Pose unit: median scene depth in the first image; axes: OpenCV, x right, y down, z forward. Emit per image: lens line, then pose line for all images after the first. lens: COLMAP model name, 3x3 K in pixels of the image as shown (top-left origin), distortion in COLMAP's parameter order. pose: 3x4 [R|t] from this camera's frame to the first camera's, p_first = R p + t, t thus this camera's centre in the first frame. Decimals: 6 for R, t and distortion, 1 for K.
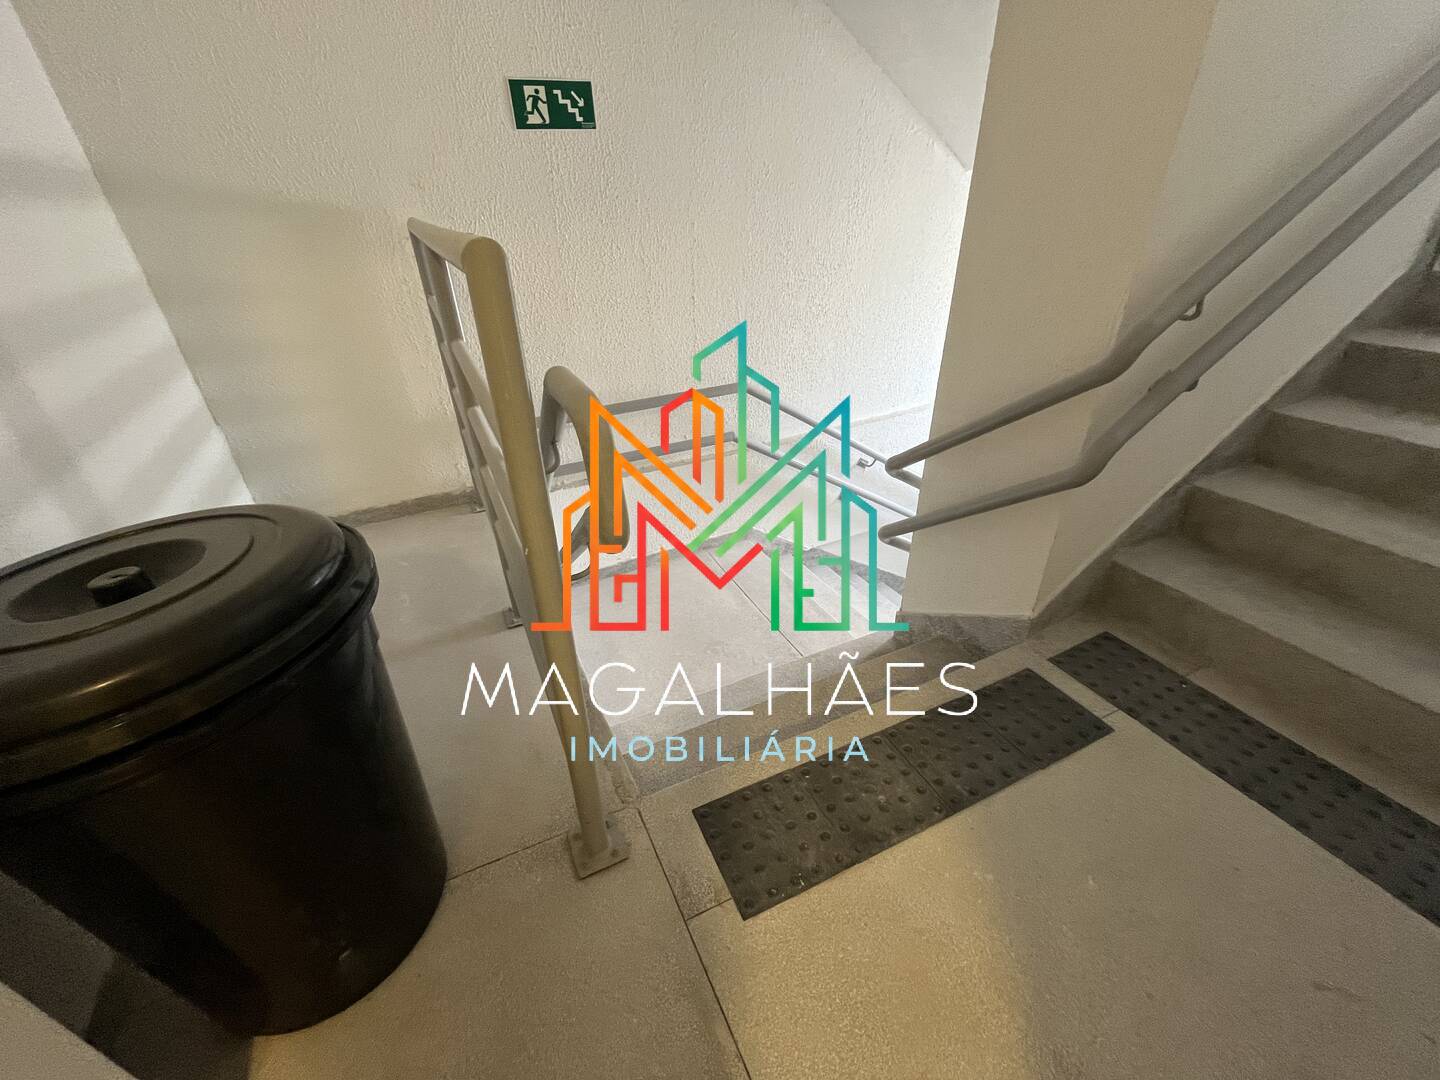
lens RADIAL K [[586.4, 0, 712.7], [0, 586.4, 538.0], [0, 0, 1]] dist [0.000258, -0.000416]
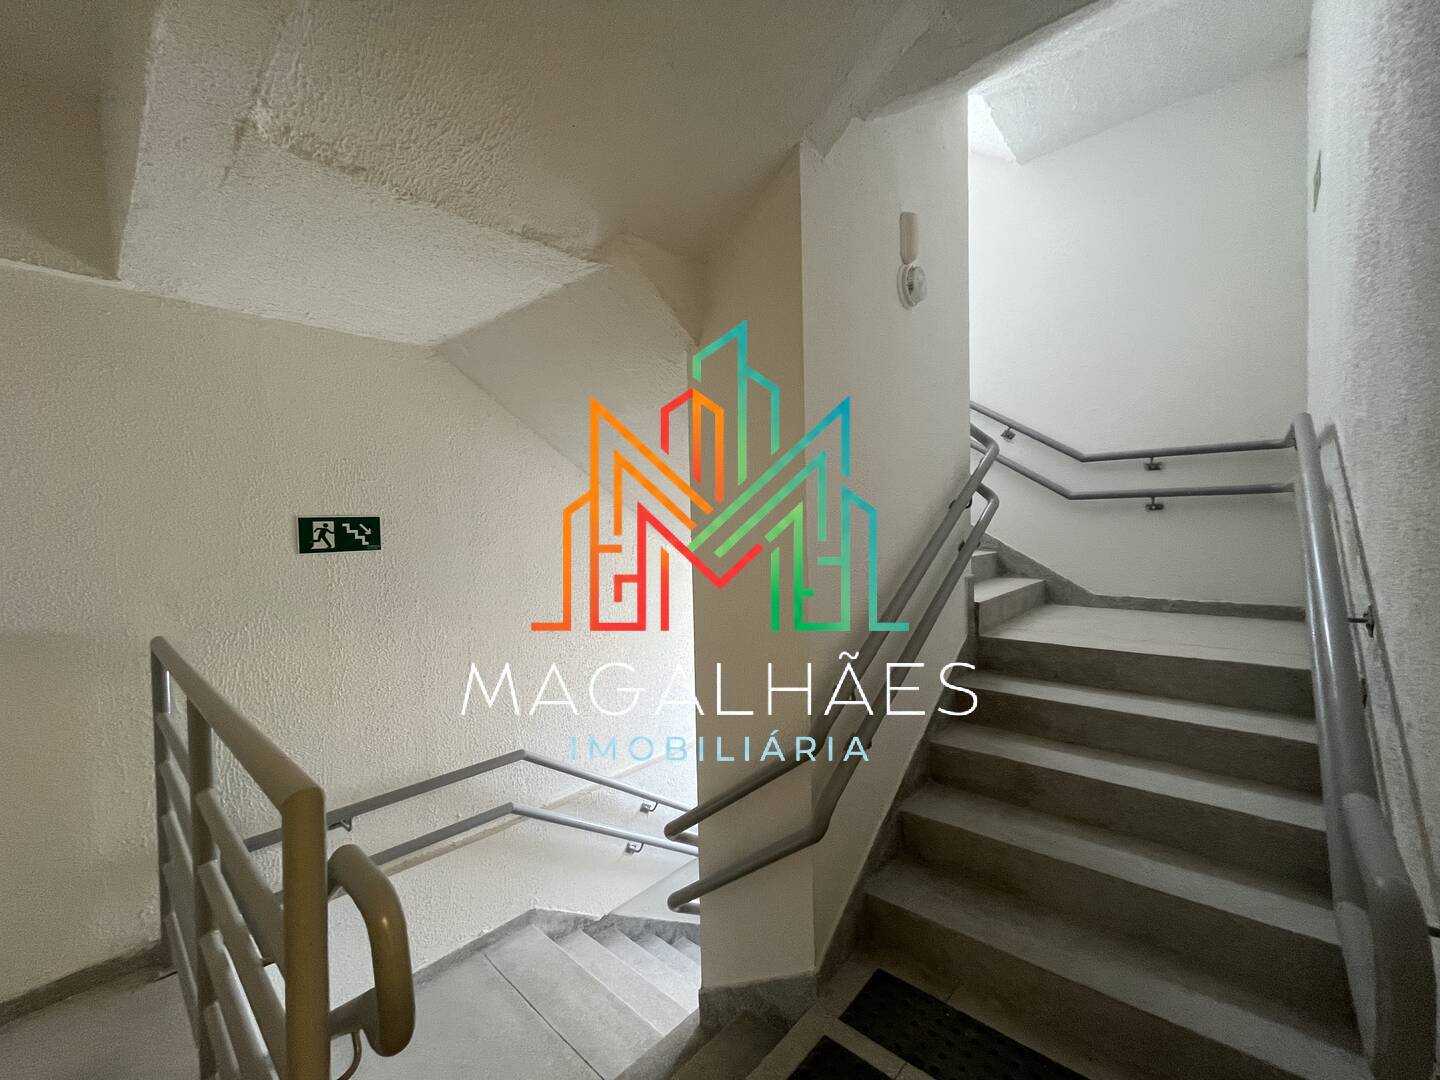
lens RADIAL K [[586.4, 0, 712.7], [0, 586.4, 538.0], [0, 0, 1]] dist [0.000258, -0.000416]
pose [[0.929787, 0.001390, 0.368095, -0.021530], [0.180286, 0.870121, -0.458678, -0.089868], [-0.320925, 0.492836, 0.808777, -0.176334]]
